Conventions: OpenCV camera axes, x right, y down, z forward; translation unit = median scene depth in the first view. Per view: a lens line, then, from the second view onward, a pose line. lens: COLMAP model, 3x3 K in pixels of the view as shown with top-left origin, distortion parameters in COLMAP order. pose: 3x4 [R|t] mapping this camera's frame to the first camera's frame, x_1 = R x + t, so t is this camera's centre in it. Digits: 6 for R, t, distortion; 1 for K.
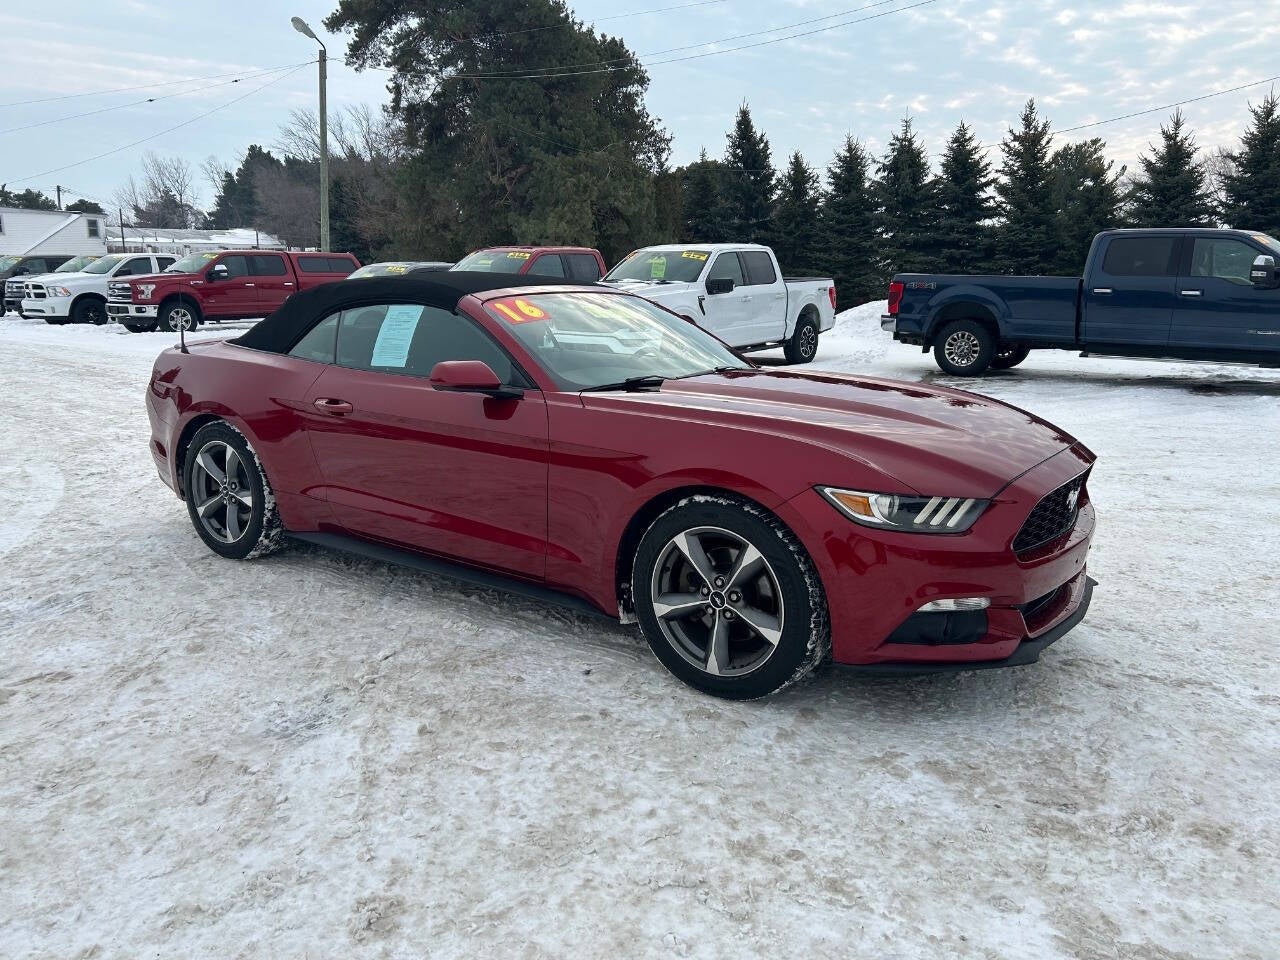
lens RADIAL K [[965.0, 0, 627.3], [0, 965.0, 473.5], [0, 0, 1]] dist [0.052583, -0.051835]
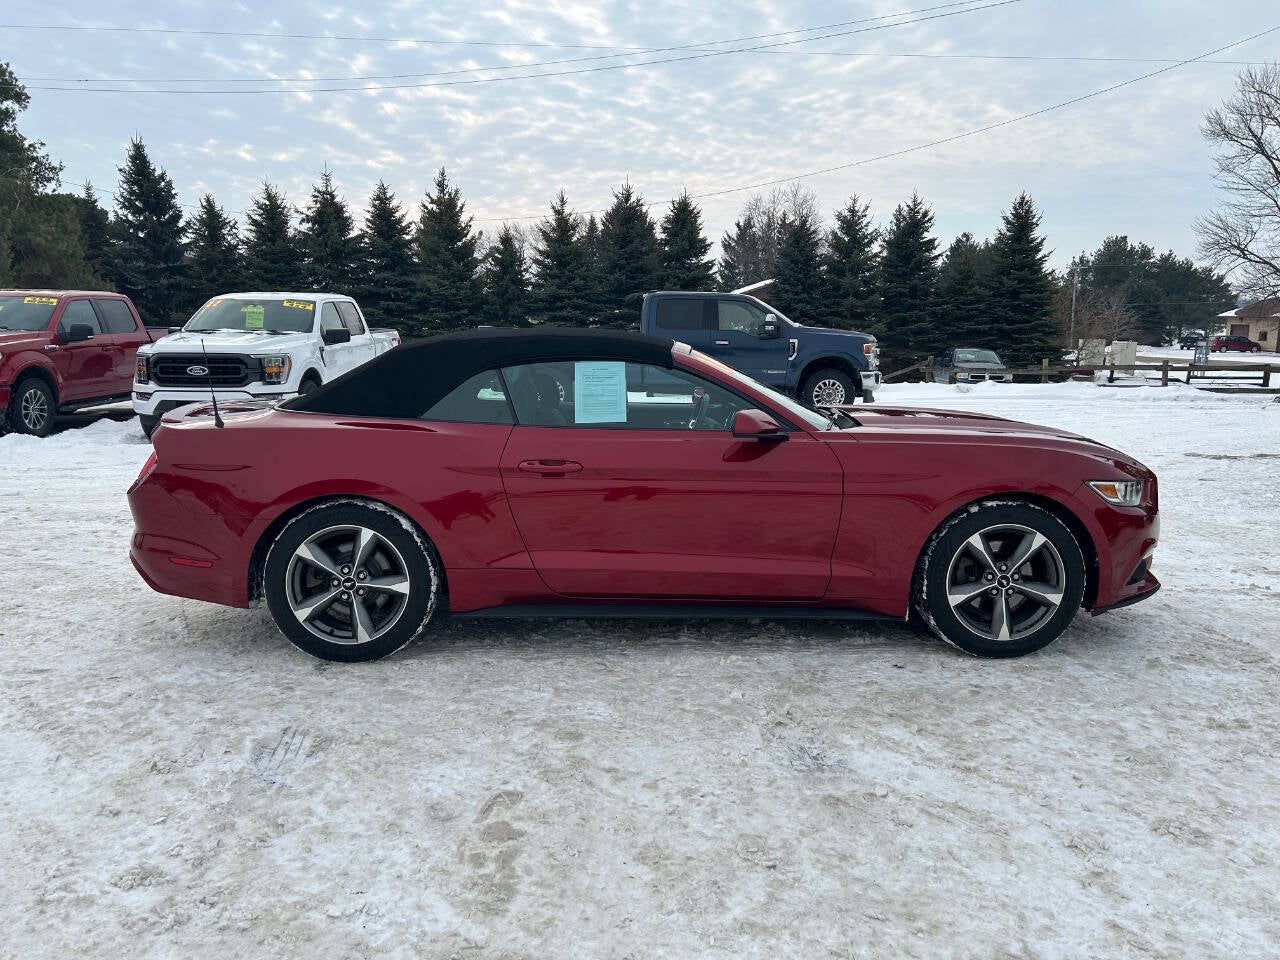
lens RADIAL K [[976.4, 0, 622.8], [0, 976.4, 479.6], [0, 0, 1]] dist [0.018471, -0.009340]
pose [[0.796735, -0.091645, 0.597340, -0.107733], [0.118427, 0.992947, -0.005619, -0.005597], [-0.592612, 0.075218, 0.801969, 0.025222]]
